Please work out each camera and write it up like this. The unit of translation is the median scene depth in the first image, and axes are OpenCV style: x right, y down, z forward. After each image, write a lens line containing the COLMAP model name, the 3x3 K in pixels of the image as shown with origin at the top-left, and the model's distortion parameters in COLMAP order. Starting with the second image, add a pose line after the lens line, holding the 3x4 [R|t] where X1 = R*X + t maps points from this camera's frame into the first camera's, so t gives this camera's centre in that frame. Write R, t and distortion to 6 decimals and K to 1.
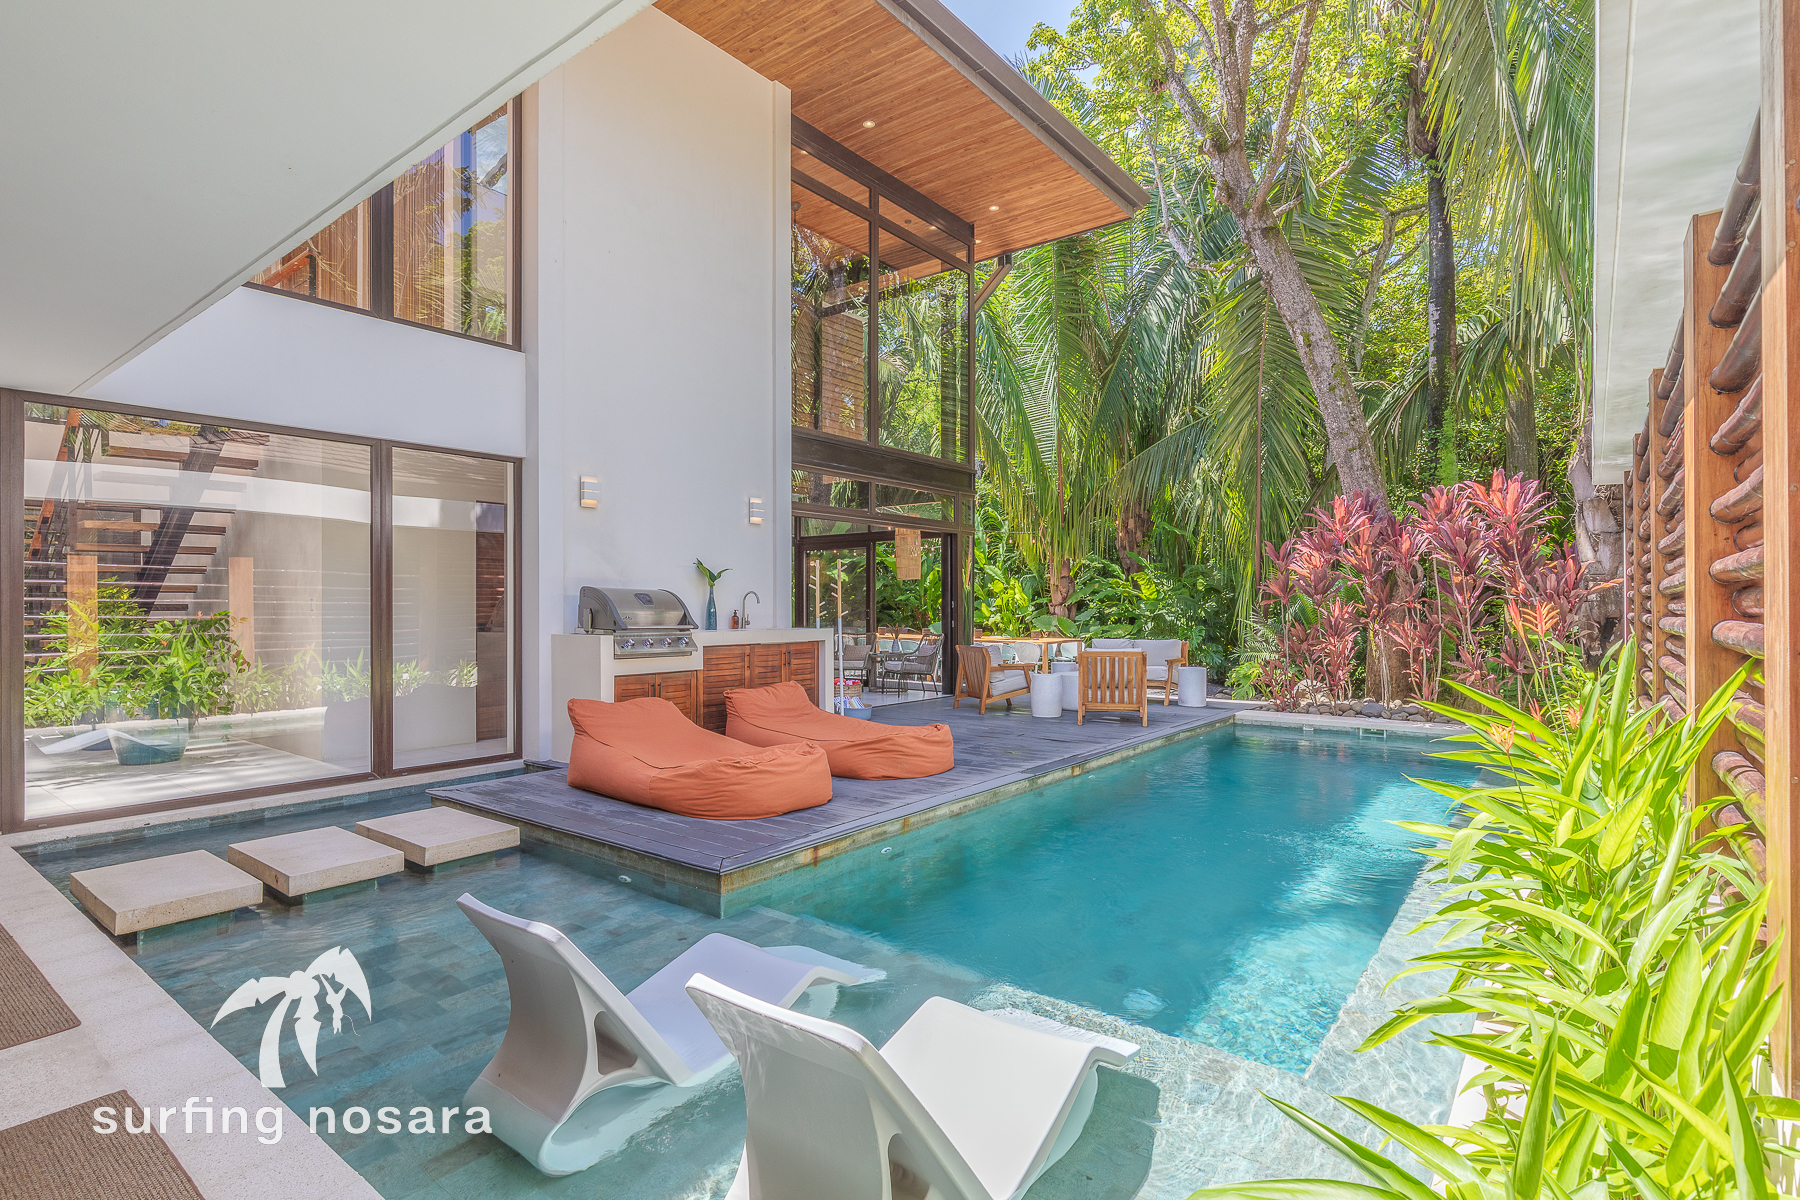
lens RADIAL K [[800.0, 0, 988.9], [0, 800.0, 590.3], [0, 0, 1]] dist [-0.000468, -0.000059]
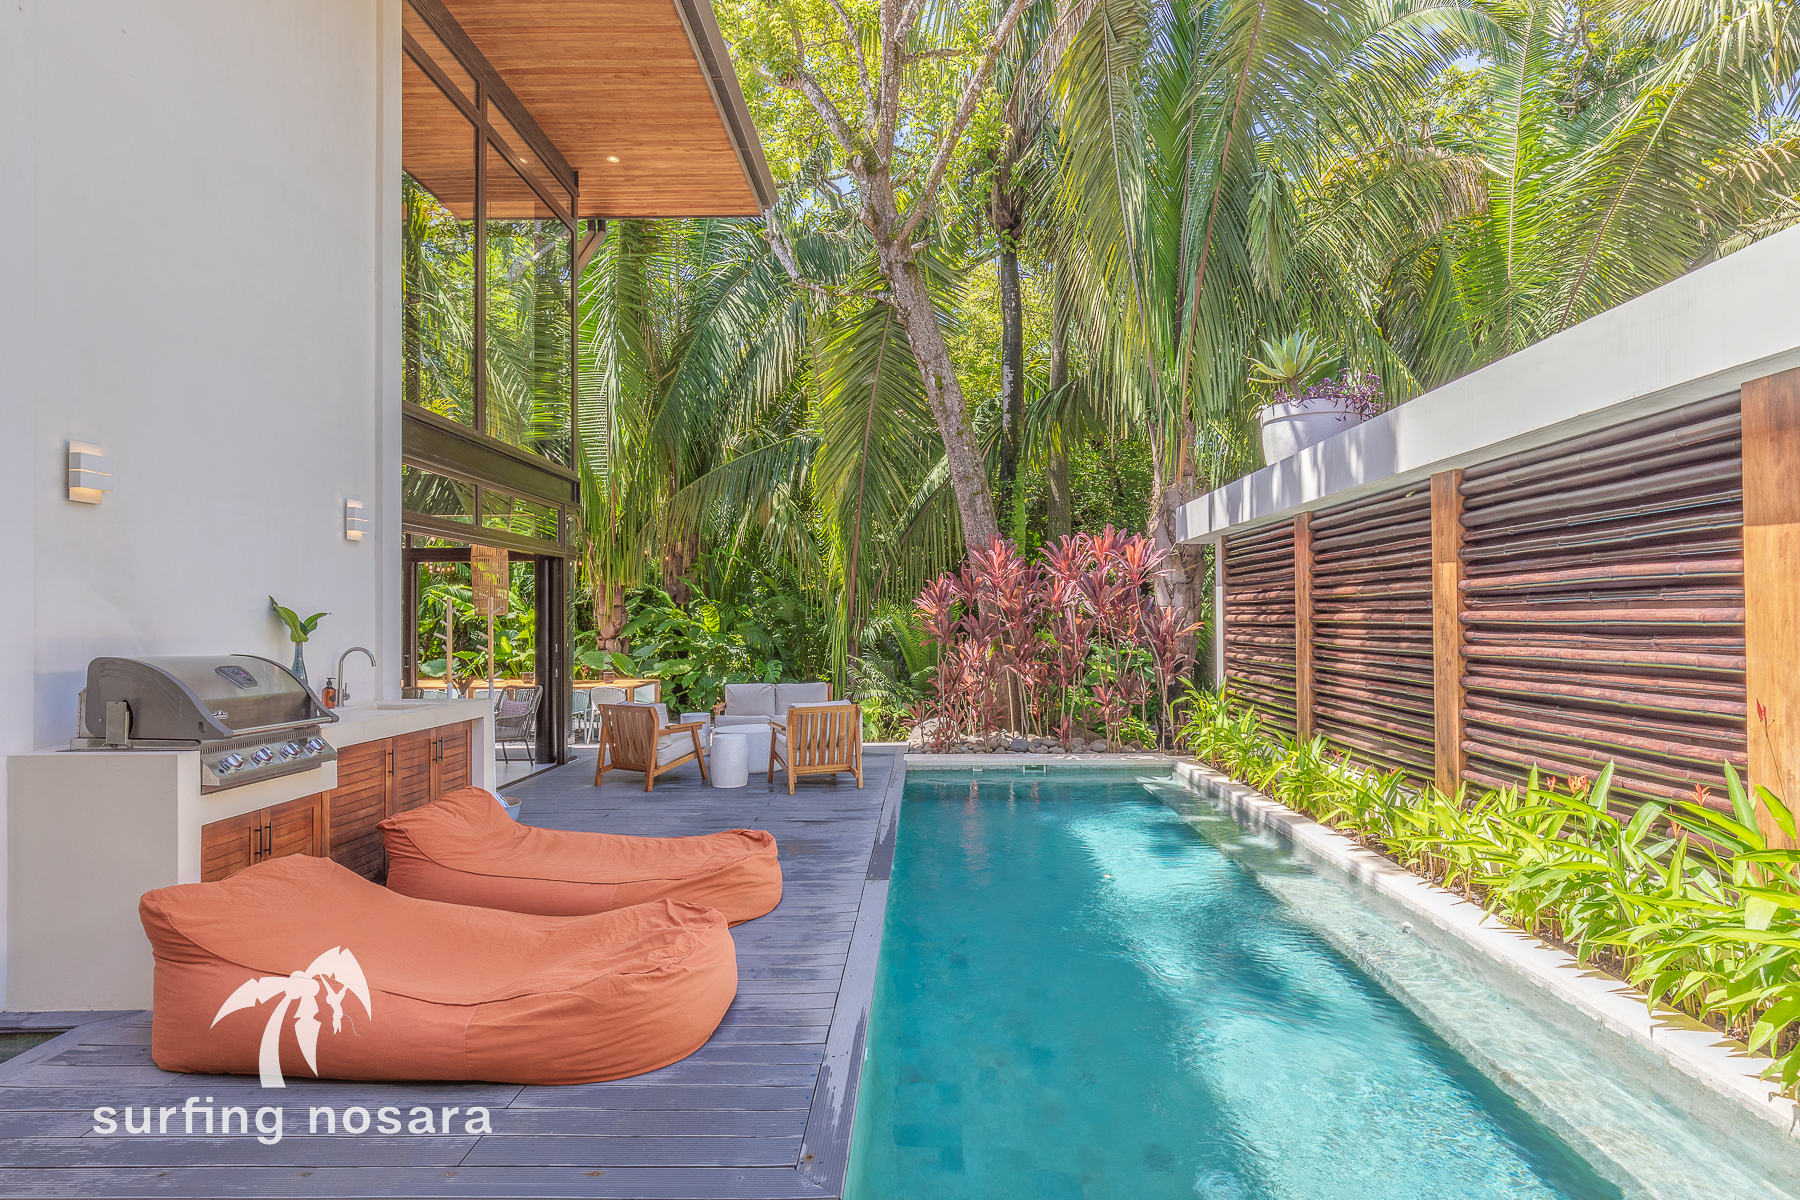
lens RADIAL K [[814.7, 0, 916.4], [0, 814.7, 607.7], [0, 0, 1]] dist [0.002222, -0.000249]
pose [[0.846087, 0.010122, 0.532948, -0.176990], [-0.007437, 0.999947, -0.007185, -0.019248], [-0.532992, 0.002116, 0.846117, 0.141180]]
